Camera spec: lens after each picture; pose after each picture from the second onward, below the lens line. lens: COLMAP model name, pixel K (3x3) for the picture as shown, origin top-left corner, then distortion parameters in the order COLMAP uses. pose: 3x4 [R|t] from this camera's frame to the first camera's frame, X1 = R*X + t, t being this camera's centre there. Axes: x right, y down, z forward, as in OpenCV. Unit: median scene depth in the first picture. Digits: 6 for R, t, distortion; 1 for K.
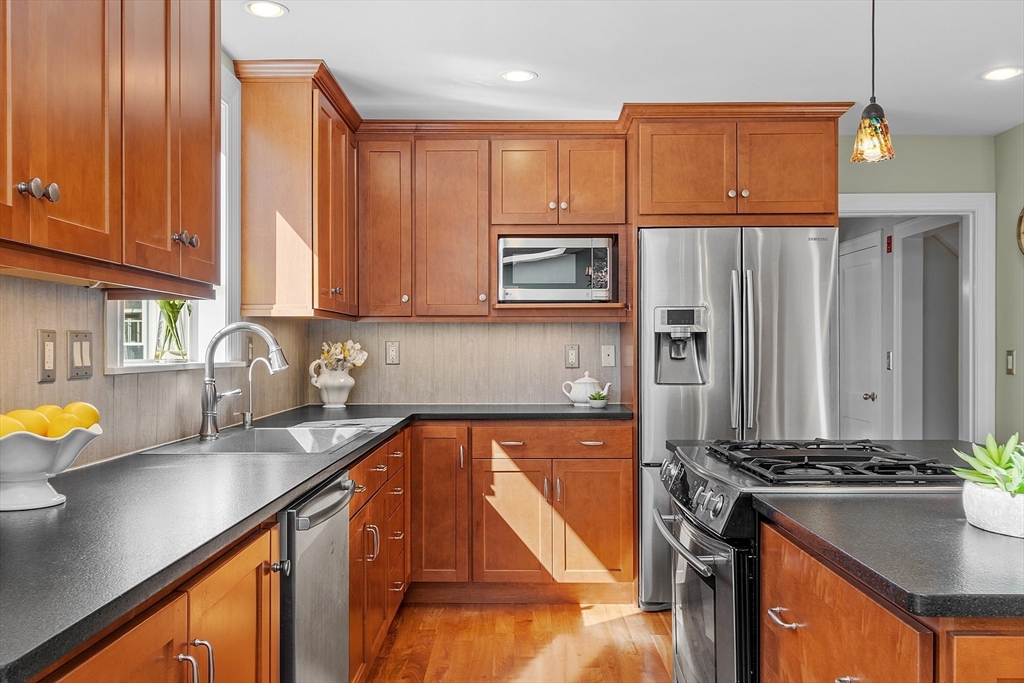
lens RADIAL K [[872.2, 0, 512.0], [0, 872.2, 341.5], [0, 0, 1]] dist [0.020219, 0.010410]
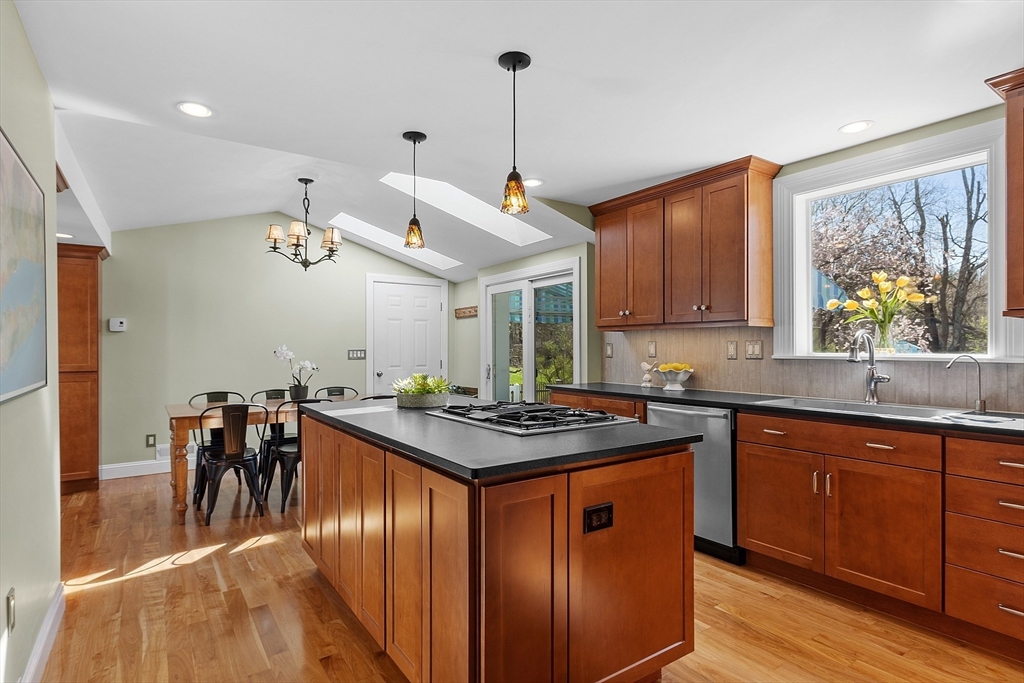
lens RADIAL K [[541.1, 0, 512.0], [0, 541.1, 341.5], [0, 0, 1]] dist [0.000370, 0.000086]
pose [[-0.816570, -0.004527, -0.577229, 0.546406], [0.006097, 0.999846, -0.016466, 0.006633], [0.577215, -0.016965, -0.816416, 1.026341]]
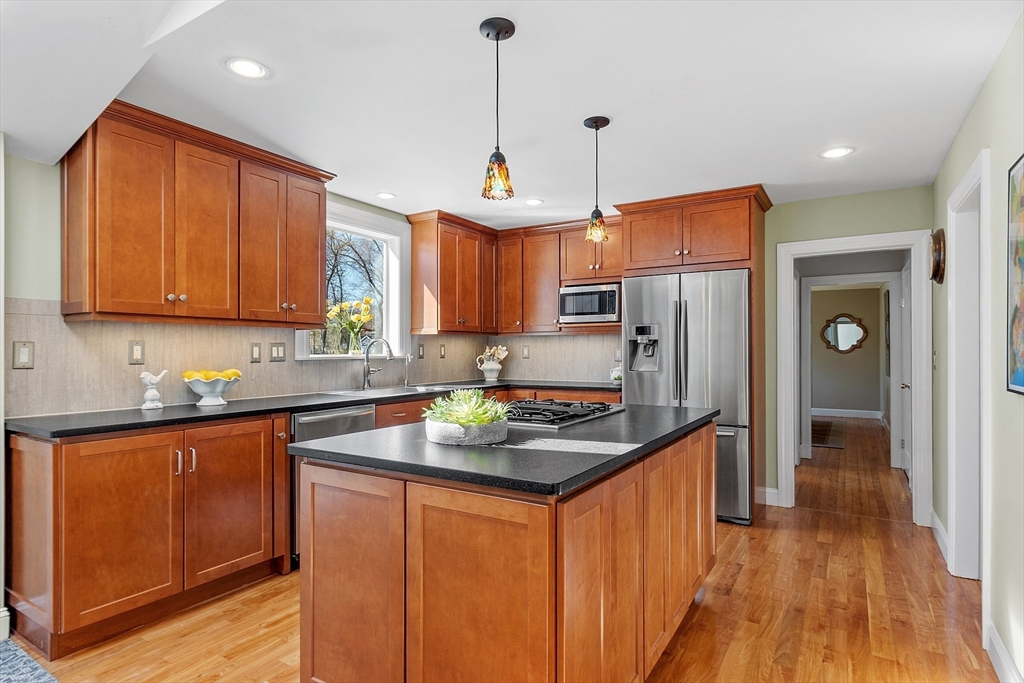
lens RADIAL K [[541.1, 0, 512.0], [0, 541.1, 341.5], [0, 0, 1]] dist [0.000370, 0.000086]
pose [[0.860748, -0.009000, -0.508952, 0.490303], [0.004952, 0.999944, -0.009309, 0.001185], [0.509007, 0.005492, 0.860745, -0.006625]]
